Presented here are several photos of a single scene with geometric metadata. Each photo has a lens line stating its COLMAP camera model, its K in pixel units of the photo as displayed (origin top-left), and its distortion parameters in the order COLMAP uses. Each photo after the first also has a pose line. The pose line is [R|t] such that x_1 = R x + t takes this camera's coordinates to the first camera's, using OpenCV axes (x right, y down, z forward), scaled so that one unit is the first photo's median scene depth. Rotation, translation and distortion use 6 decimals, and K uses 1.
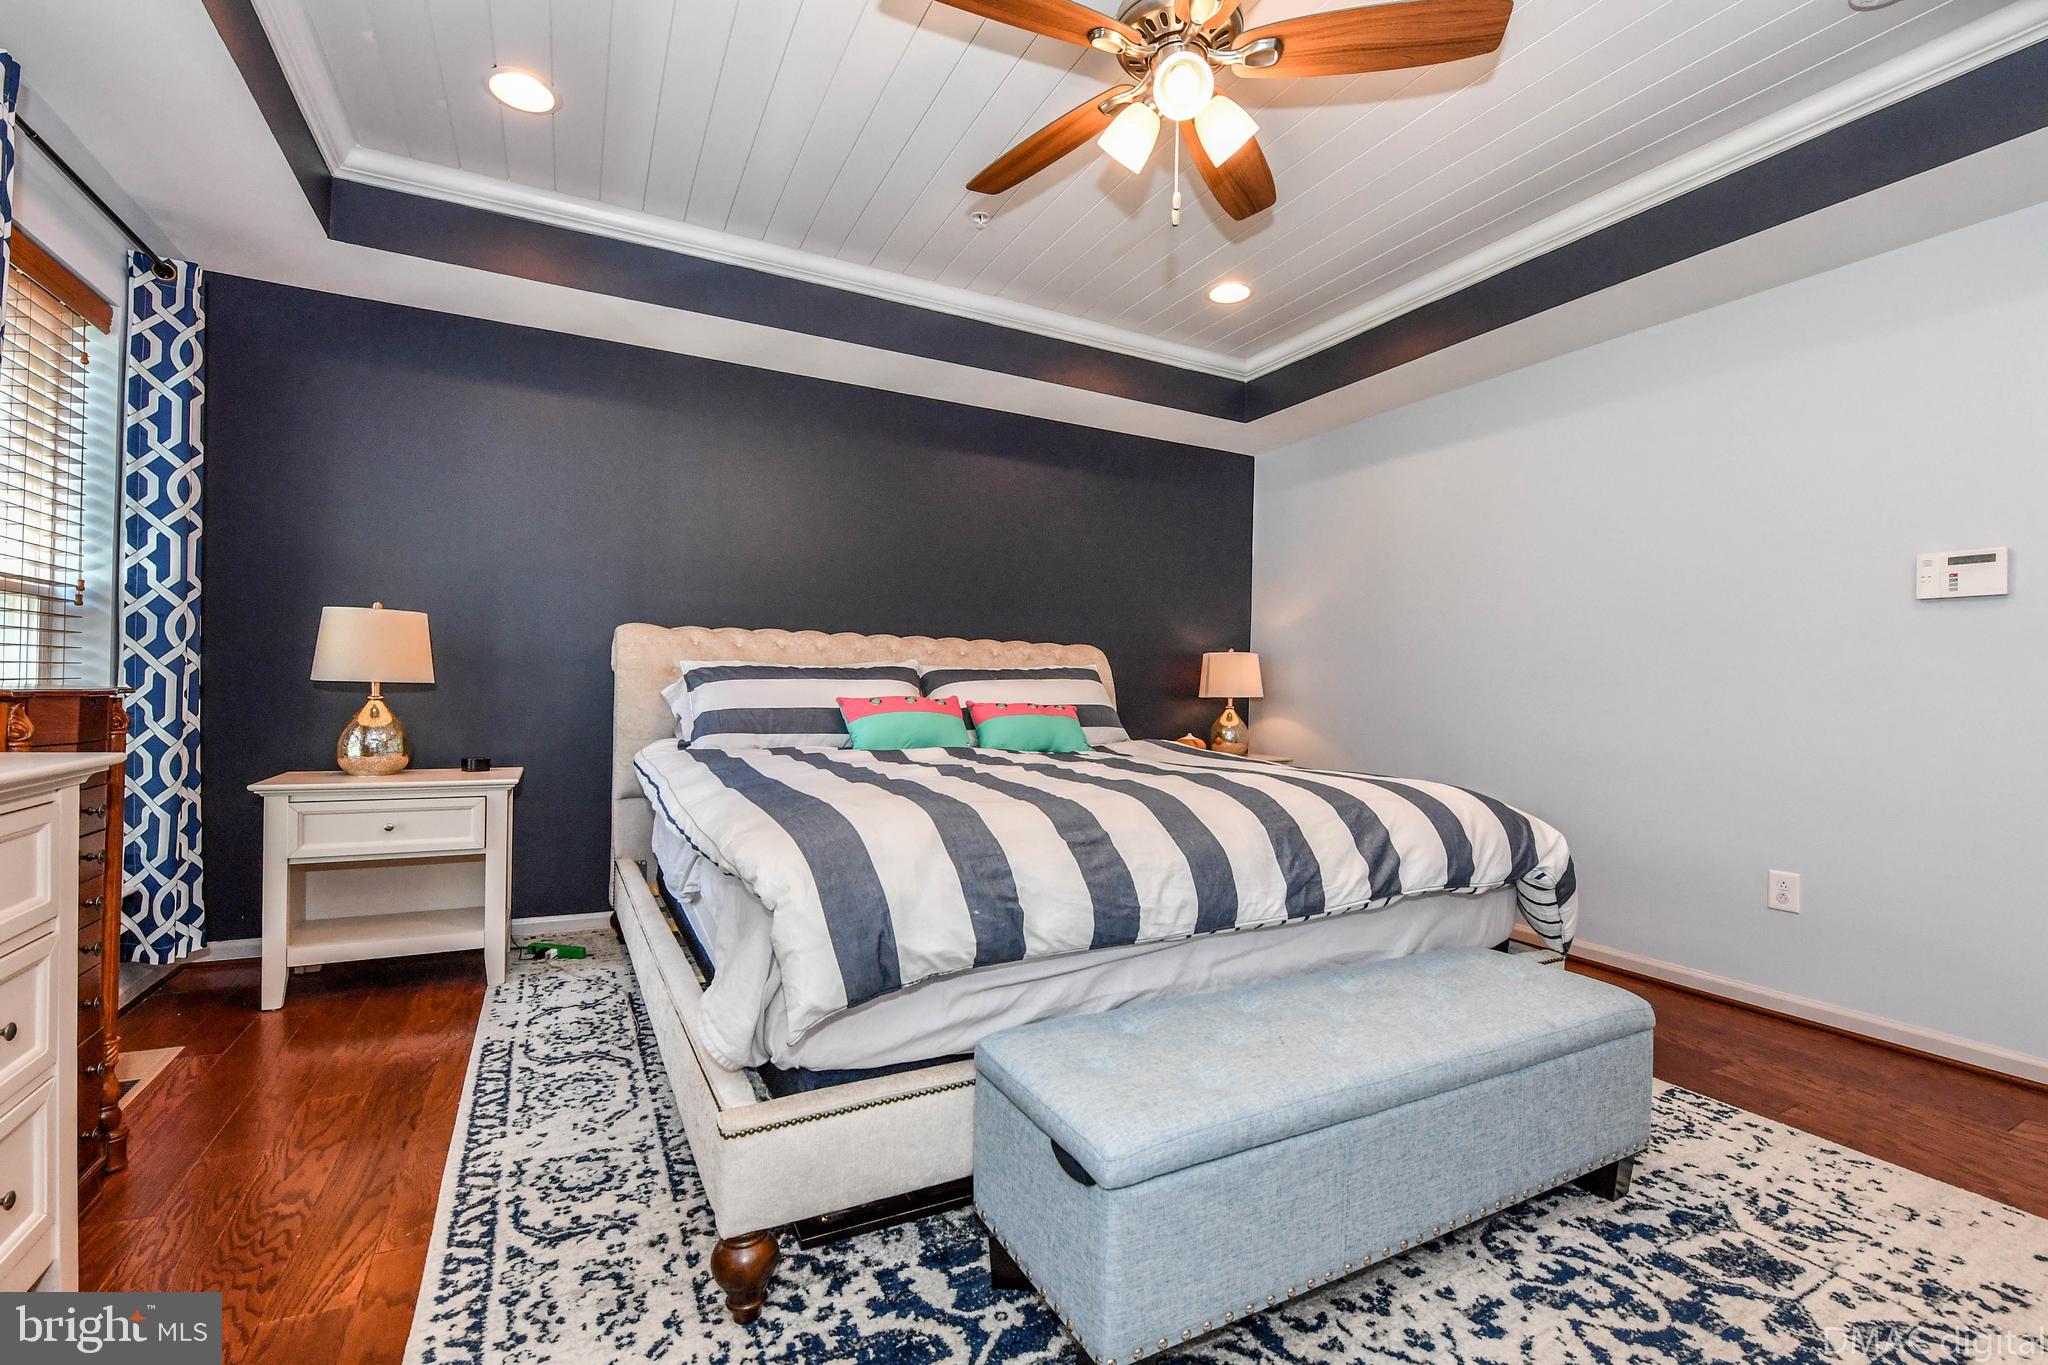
lens RADIAL K [[884.3, 0, 1020.6], [0, 884.3, 685.8], [0, 0, 1]] dist [-0.019463, -0.001192]
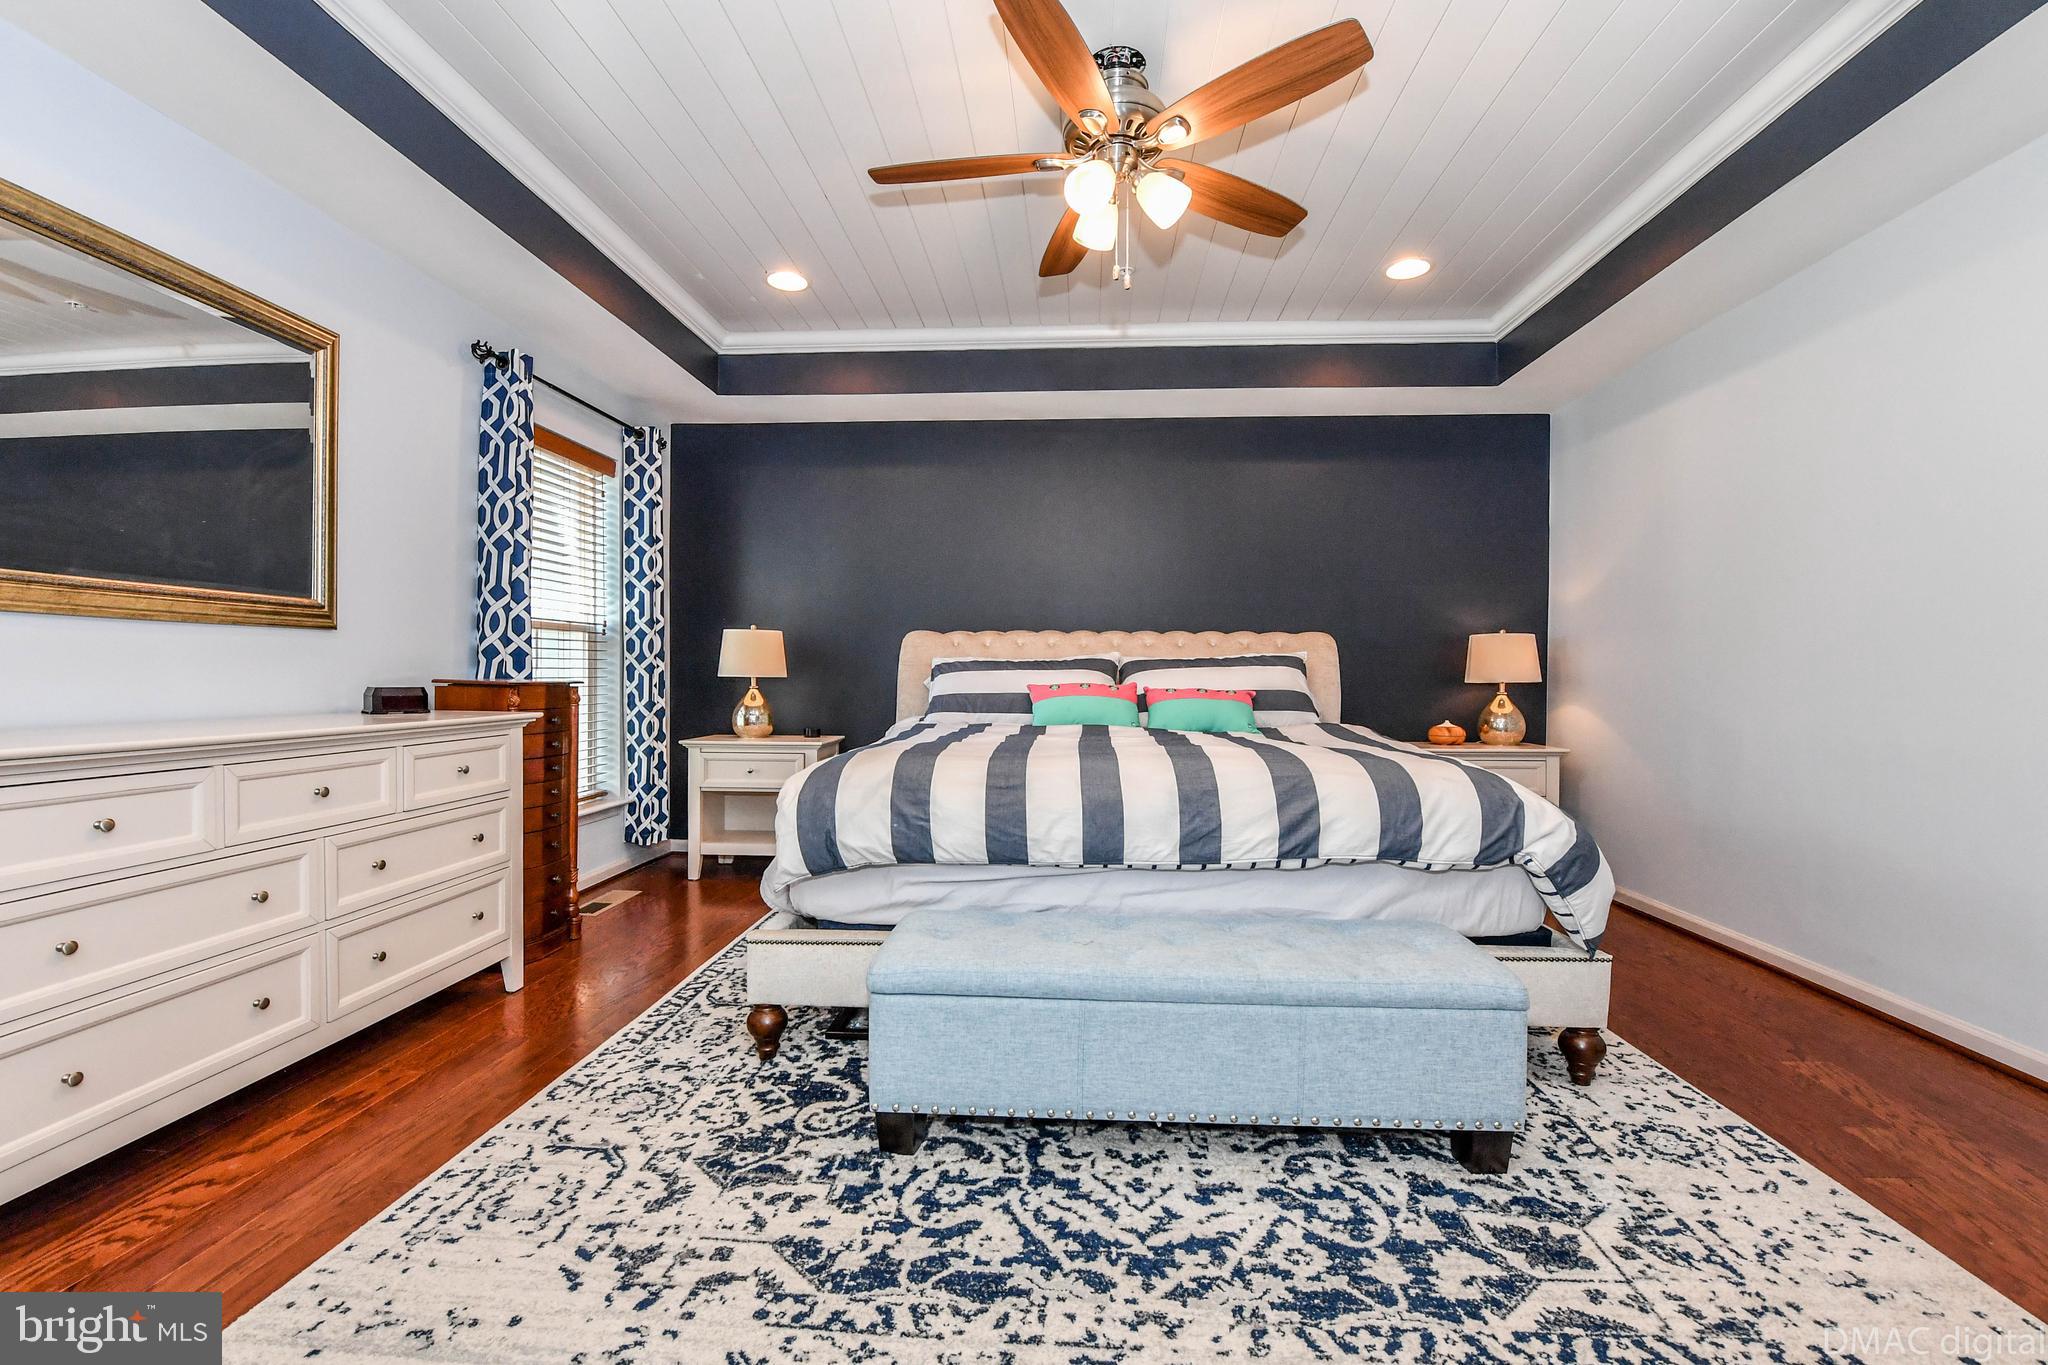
lens RADIAL K [[884.3, 0, 1020.6], [0, 884.3, 685.8], [0, 0, 1]] dist [-0.019463, -0.001192]
pose [[0.855520, -0.008867, -0.517693, 0.569198], [0.012866, 0.999909, 0.004137, 0.013081], [0.517609, -0.010200, 0.855556, -0.097162]]
